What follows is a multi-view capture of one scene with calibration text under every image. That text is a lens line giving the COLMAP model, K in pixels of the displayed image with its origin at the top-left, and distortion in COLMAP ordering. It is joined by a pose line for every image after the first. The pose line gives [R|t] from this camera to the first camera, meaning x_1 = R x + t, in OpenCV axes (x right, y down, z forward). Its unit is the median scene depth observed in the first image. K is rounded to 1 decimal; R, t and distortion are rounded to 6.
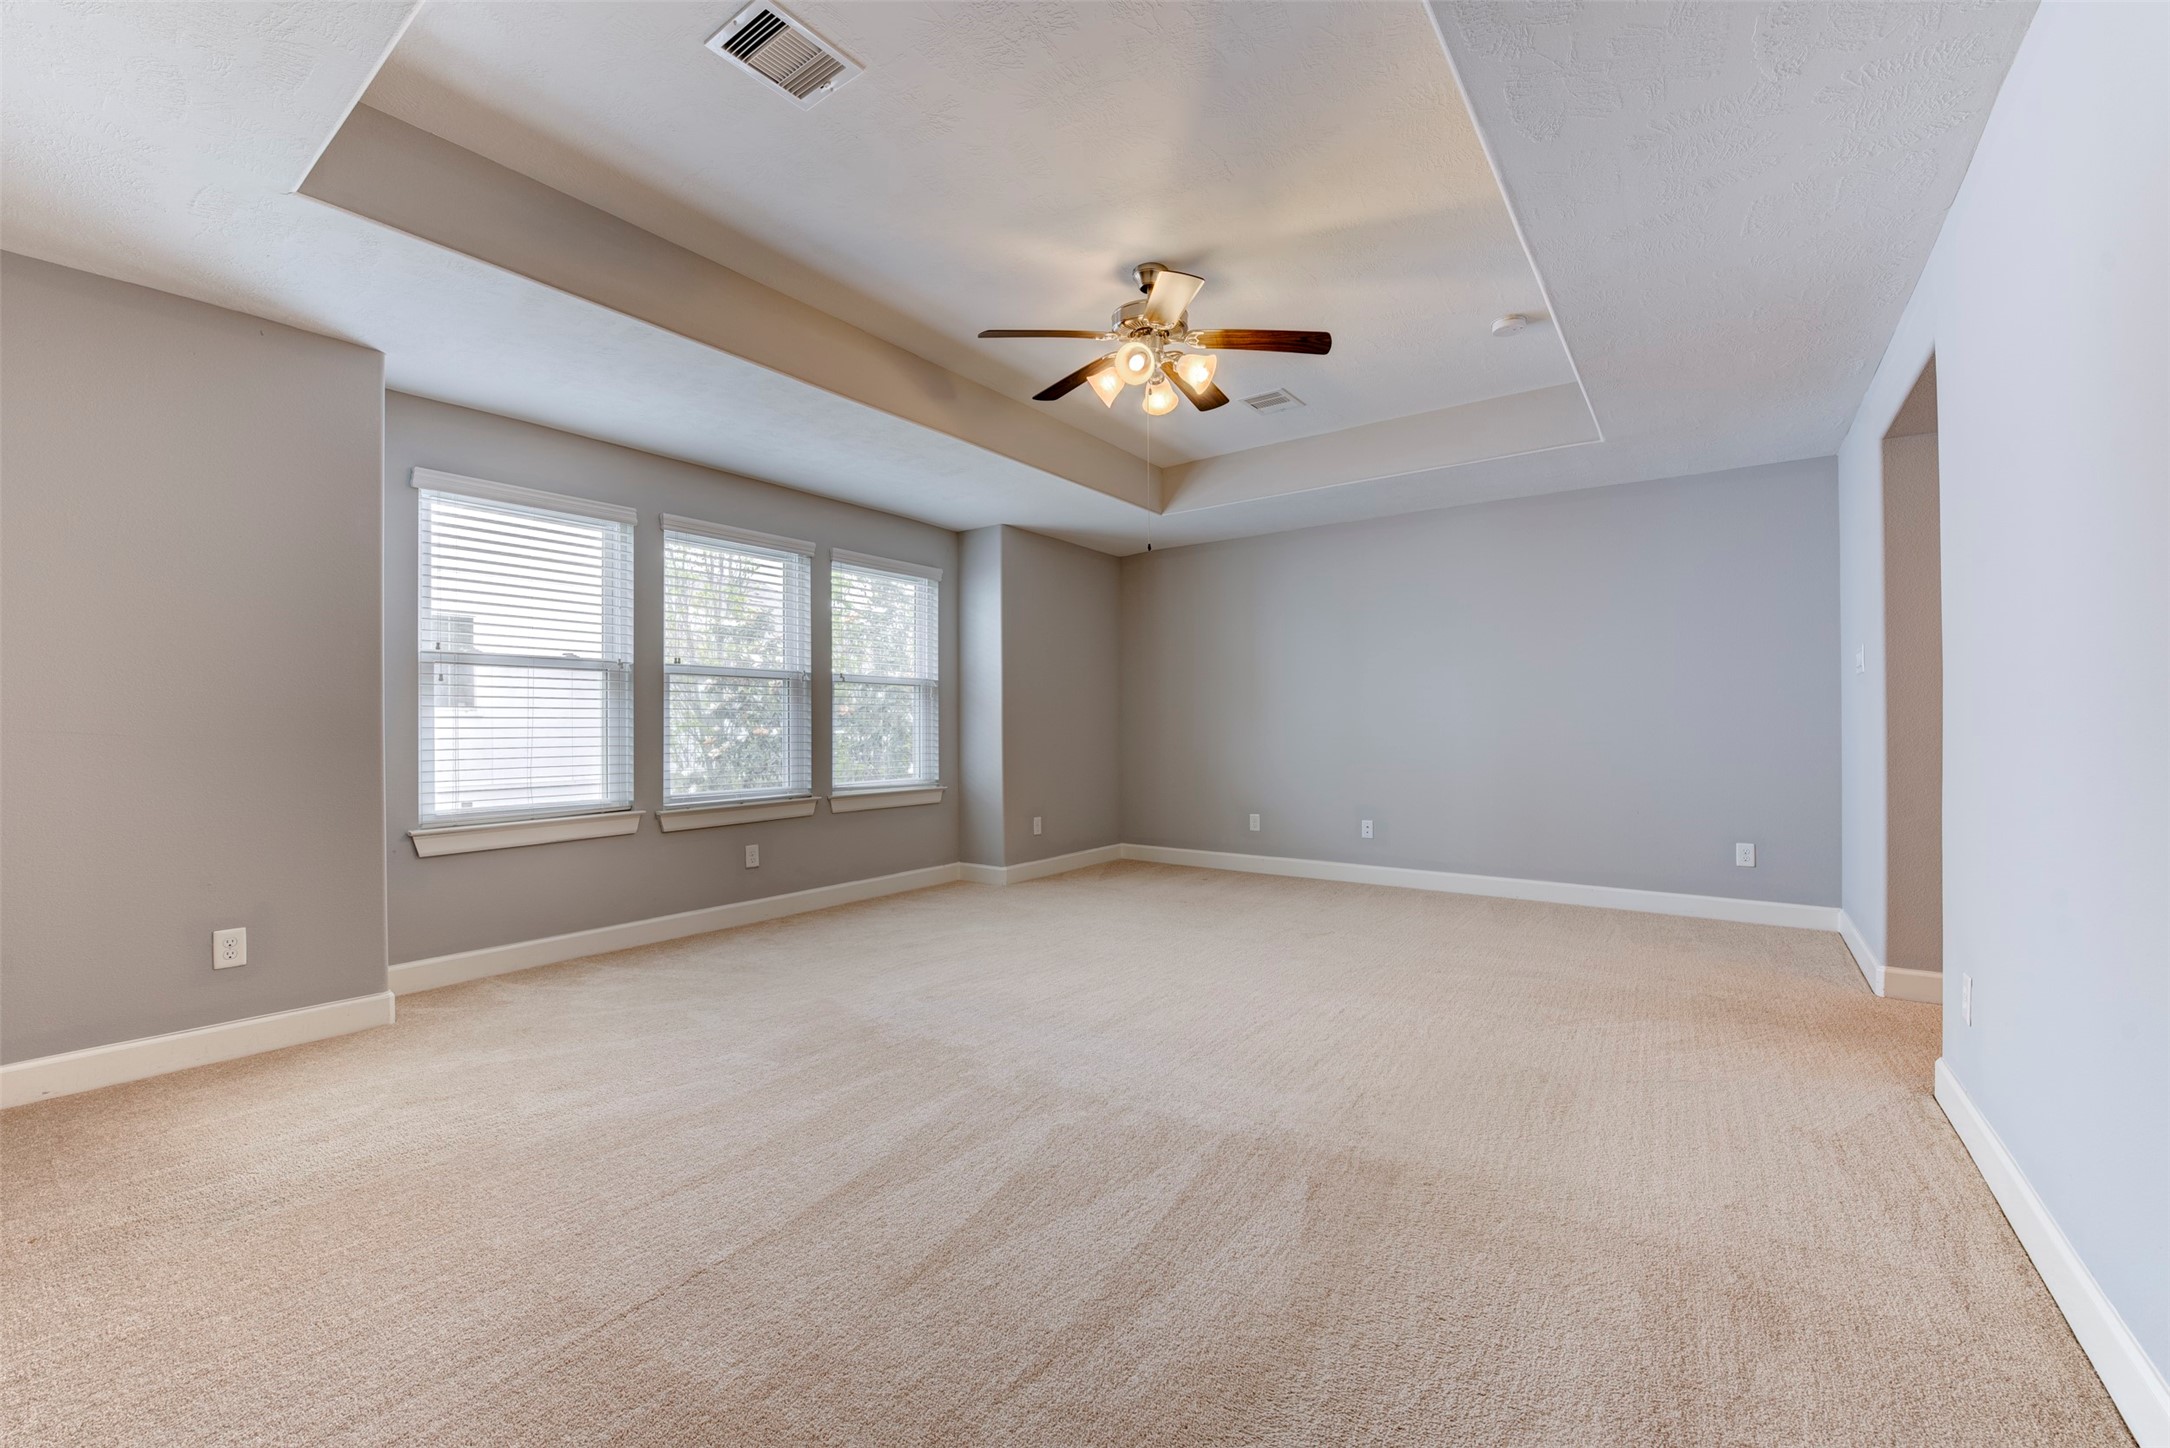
lens RADIAL K [[866.7, 0, 1085.0], [0, 866.7, 724.0], [0, 0, 1]] dist [-0.016783, -0.000707]
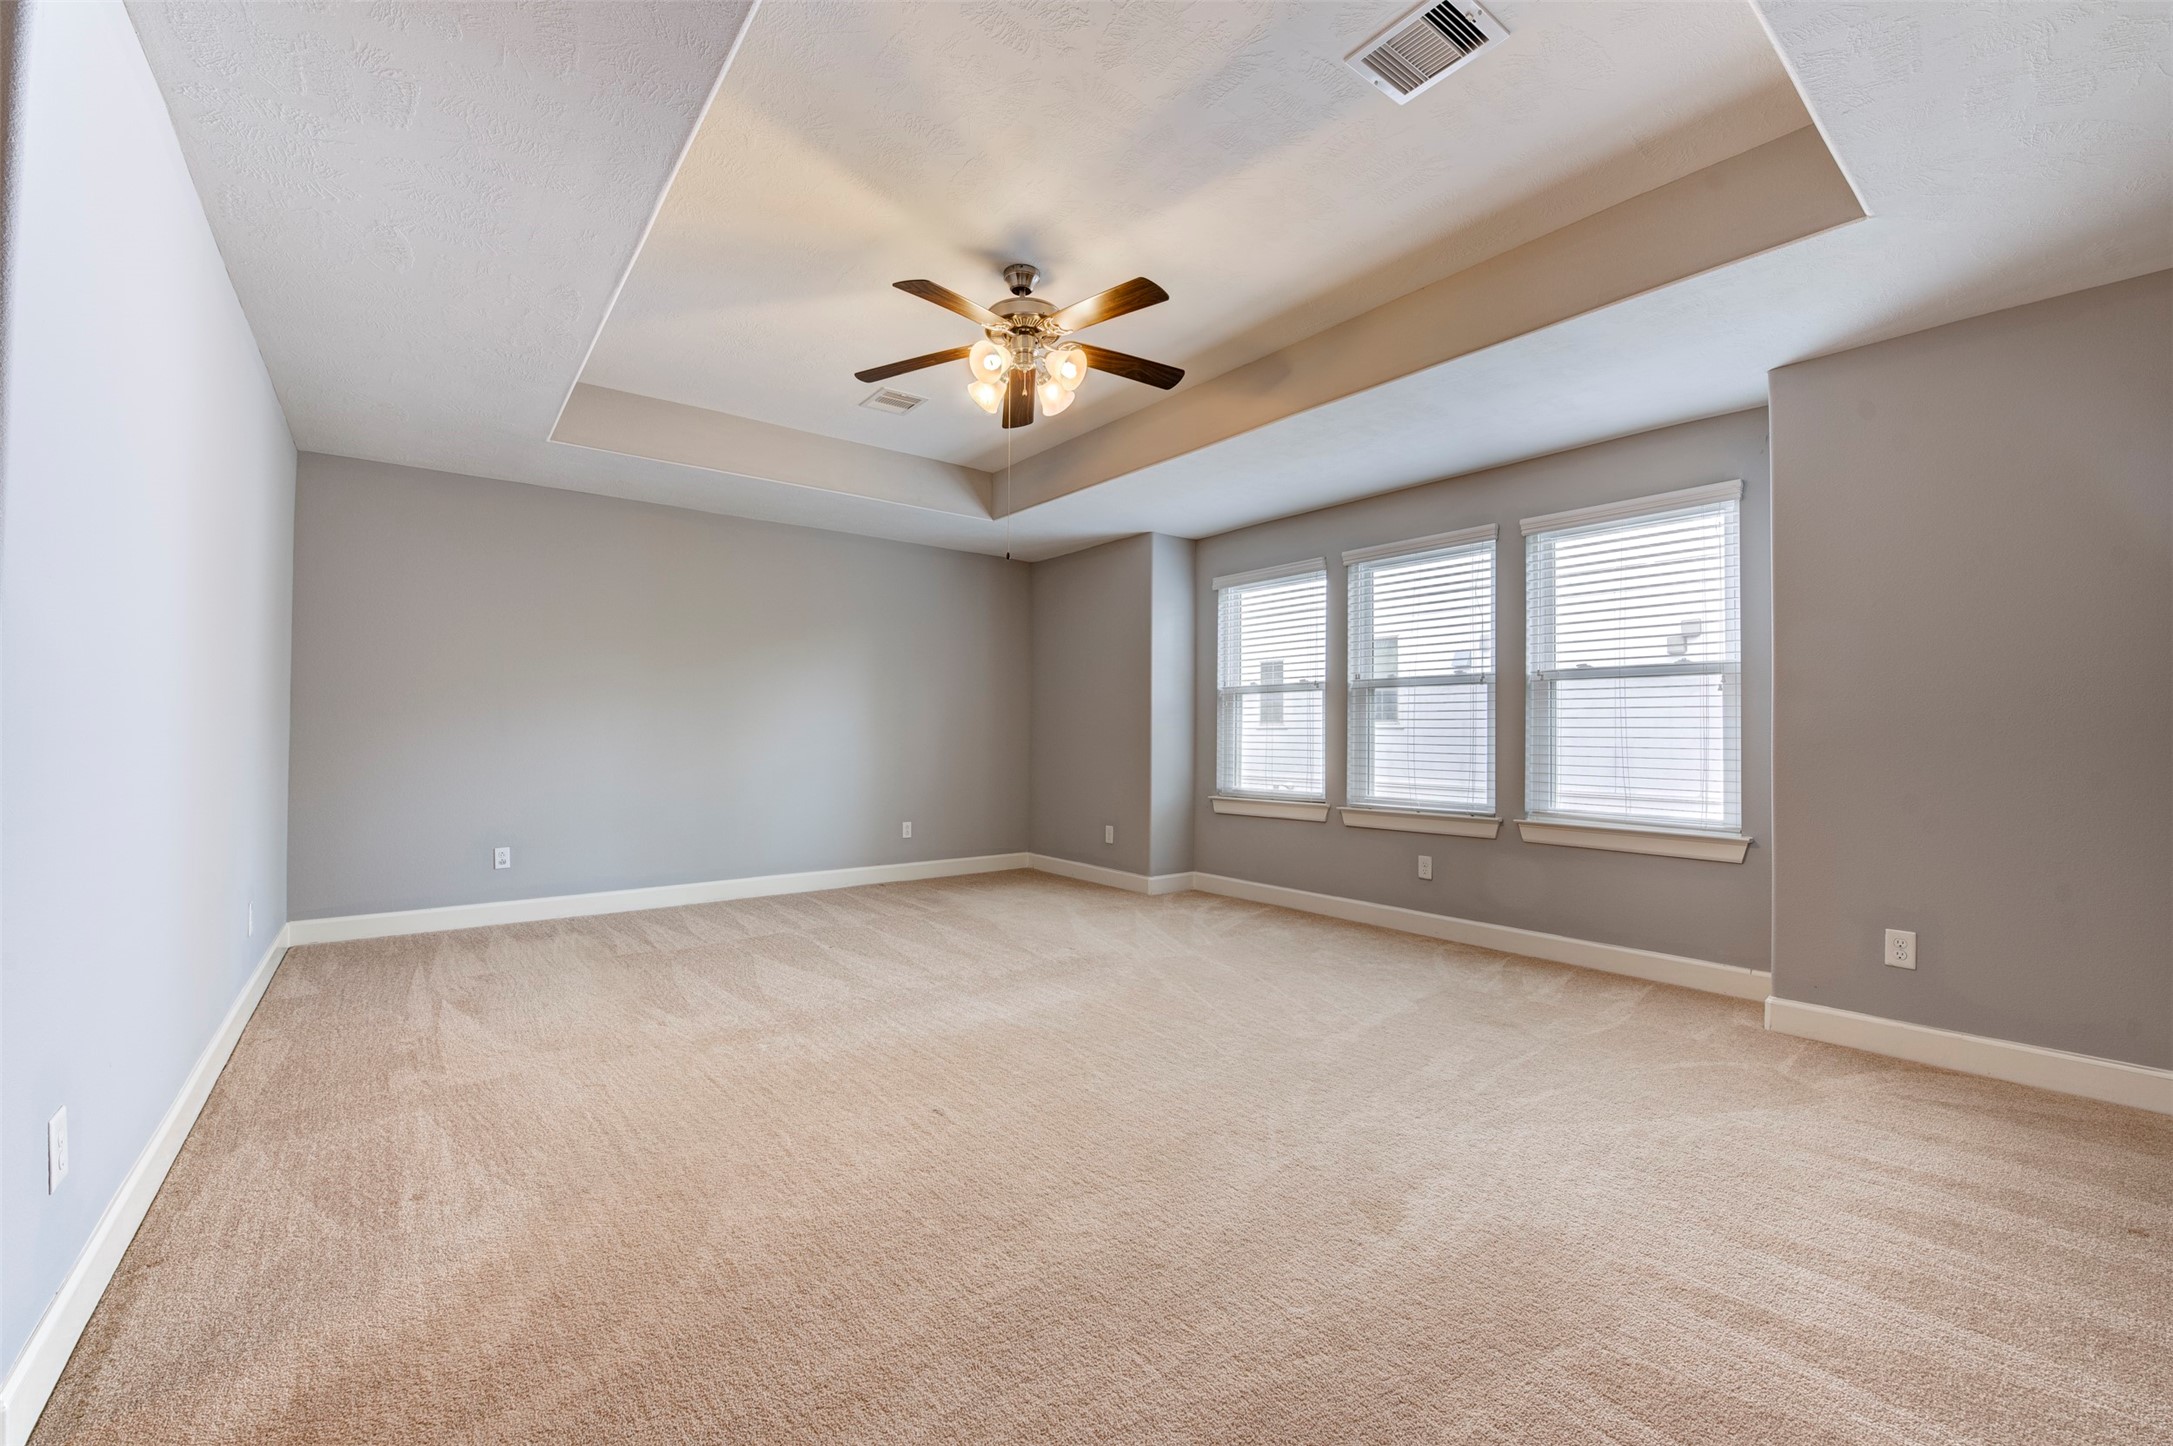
lens RADIAL K [[867.9, 0, 1086.5], [0, 867.9, 723.0], [0, 0, 1]] dist [-0.016783, -0.000707]
pose [[-0.272963, -0.011634, -0.961954, 0.683429], [0.000369, 0.999926, -0.012198, 0.000743], [0.962025, -0.003685, -0.272938, 0.927278]]
